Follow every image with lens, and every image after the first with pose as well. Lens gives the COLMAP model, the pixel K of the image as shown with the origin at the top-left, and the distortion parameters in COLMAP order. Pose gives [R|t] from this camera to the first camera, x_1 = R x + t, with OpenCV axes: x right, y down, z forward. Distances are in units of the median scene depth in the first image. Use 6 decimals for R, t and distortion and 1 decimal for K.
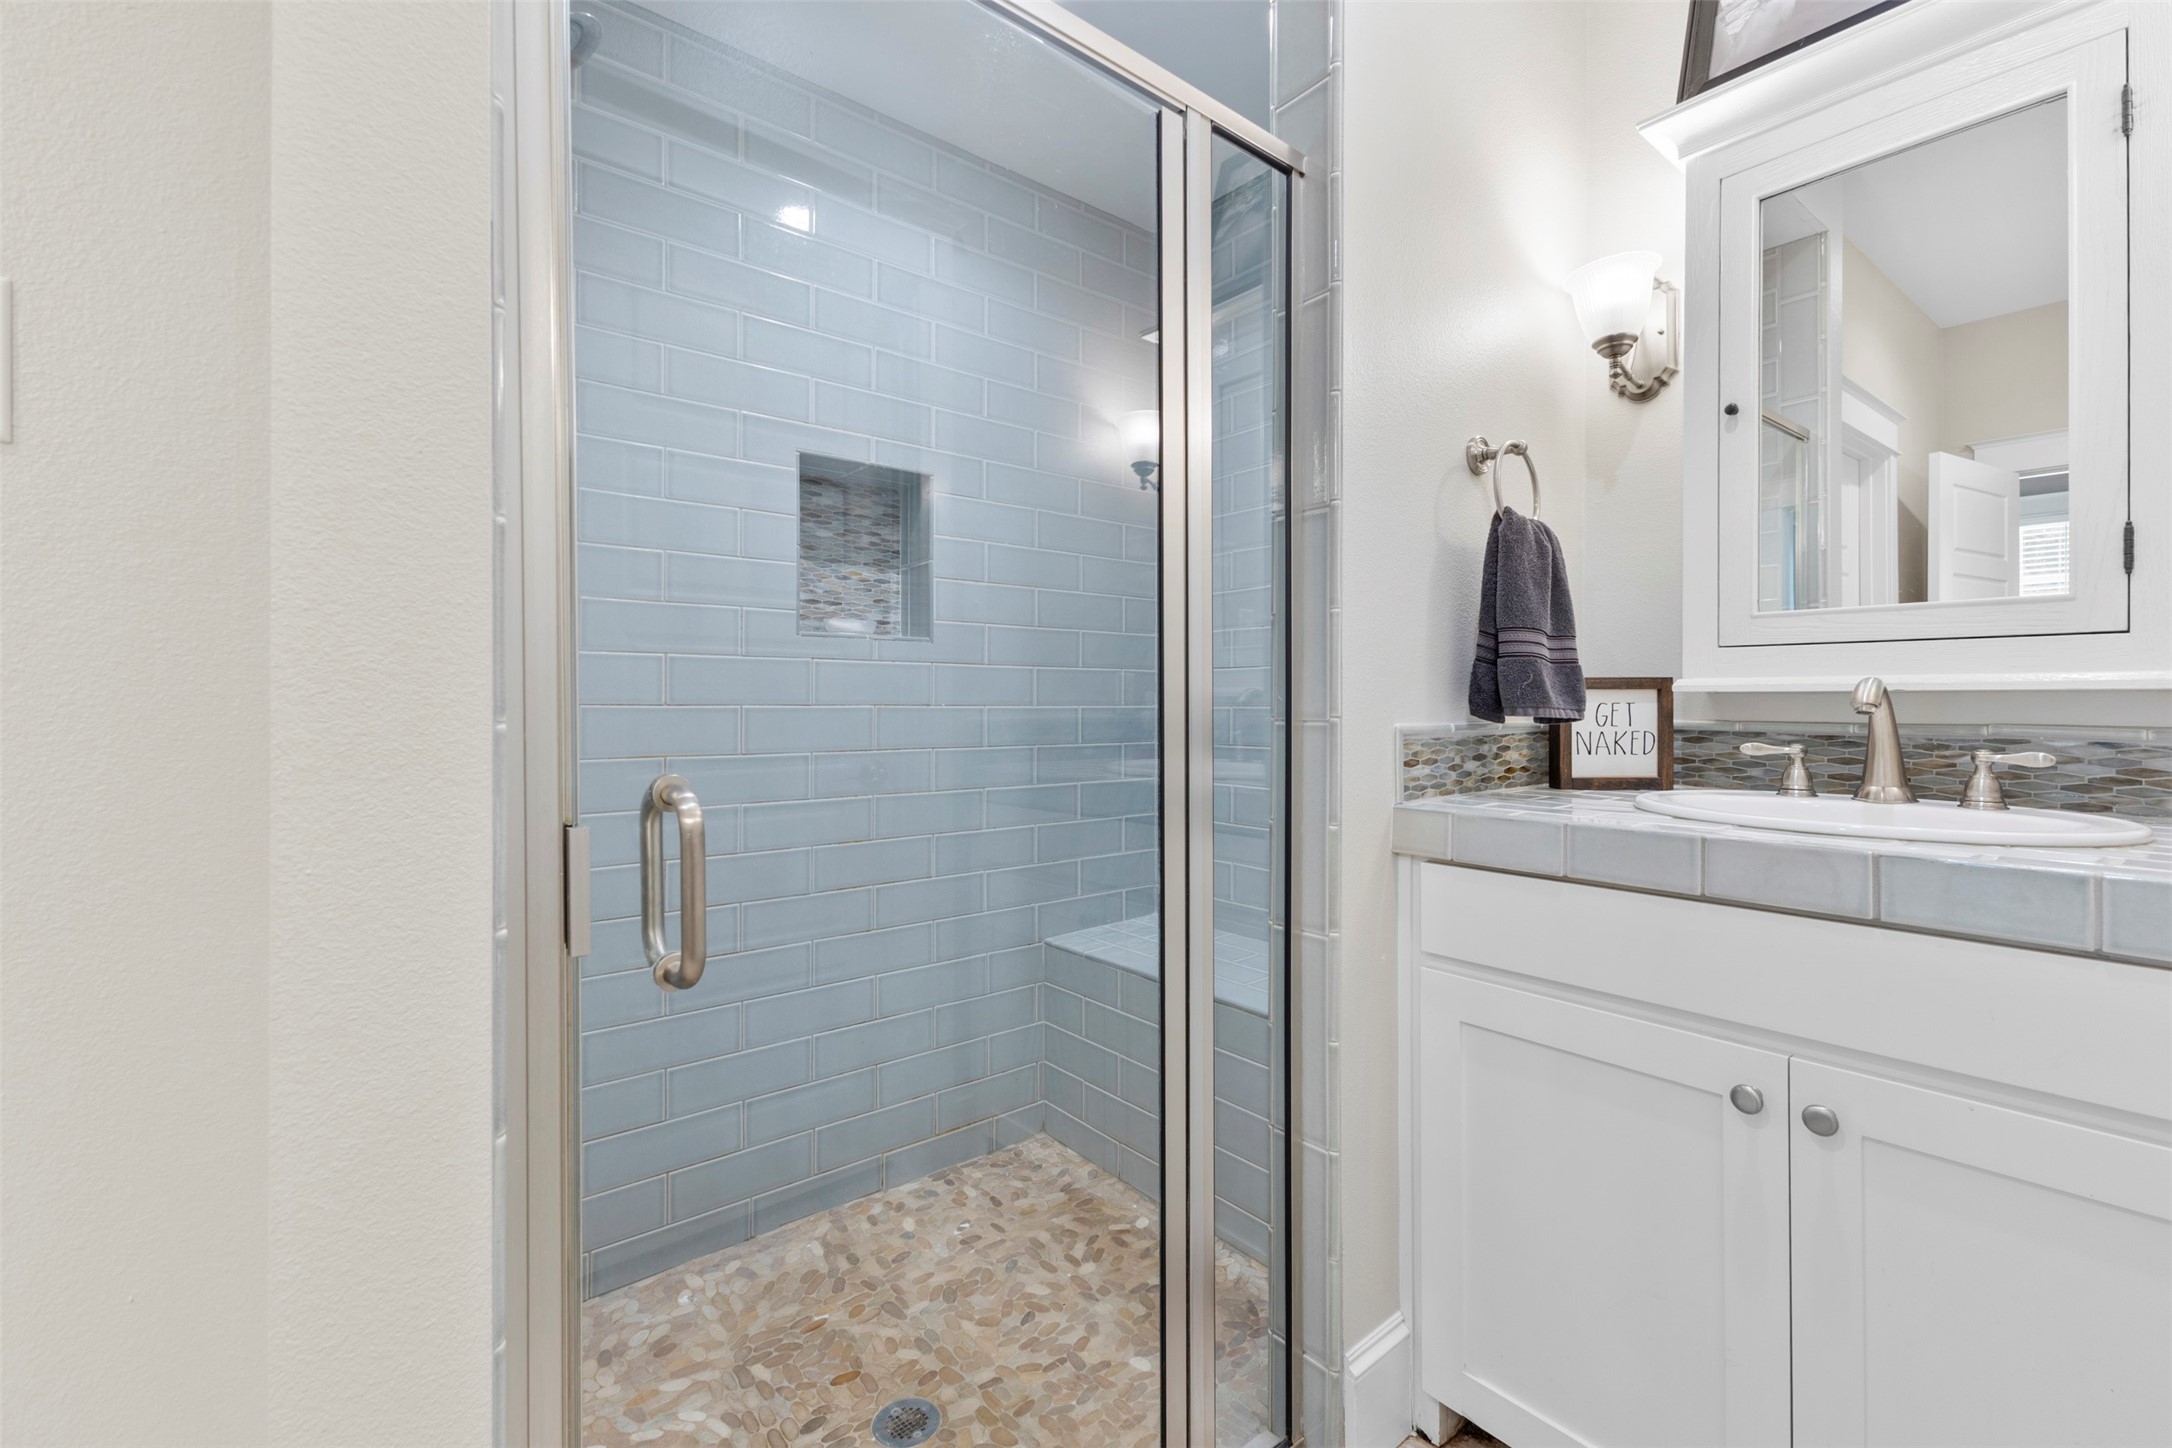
lens RADIAL K [[941.2, 0, 1096.8], [0, 941.2, 702.8], [0, 0, 1]] dist [0.008069, 0.000798]
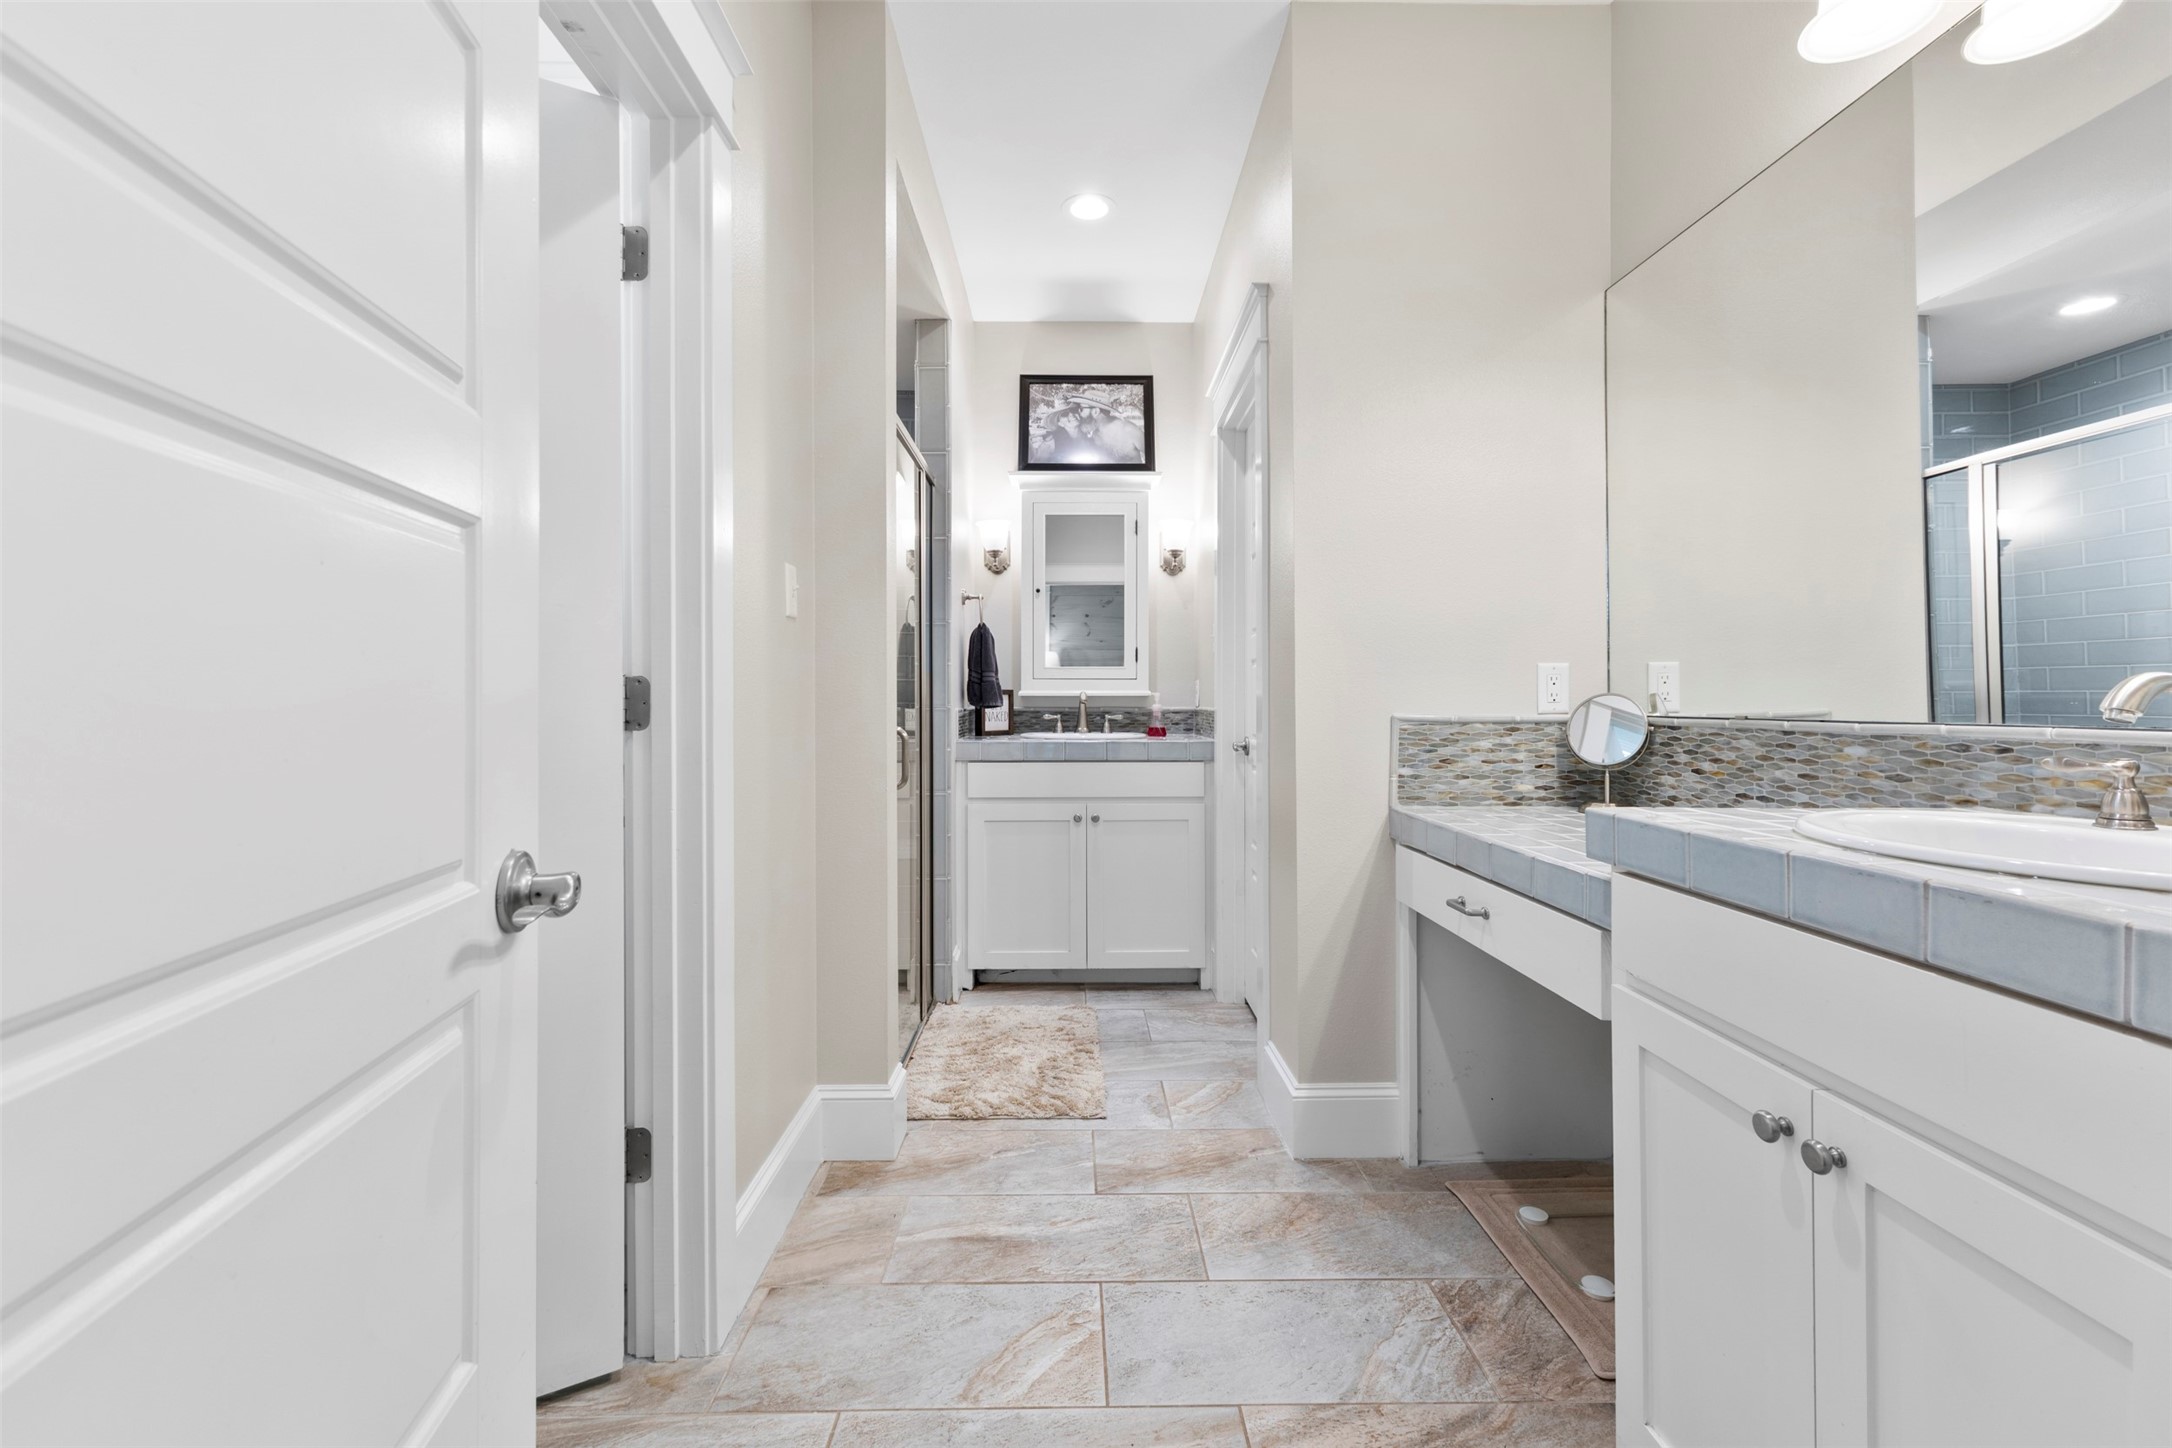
lens RADIAL K [[941.2, 0, 1083.5], [0, 941.2, 706.3], [0, 0, 1]] dist [0.008069, 0.000798]
pose [[0.638364, -0.014150, 0.769605, -1.356819], [0.005291, 0.999888, 0.013995, -0.019825], [-0.769716, -0.004862, 0.638367, -0.836770]]
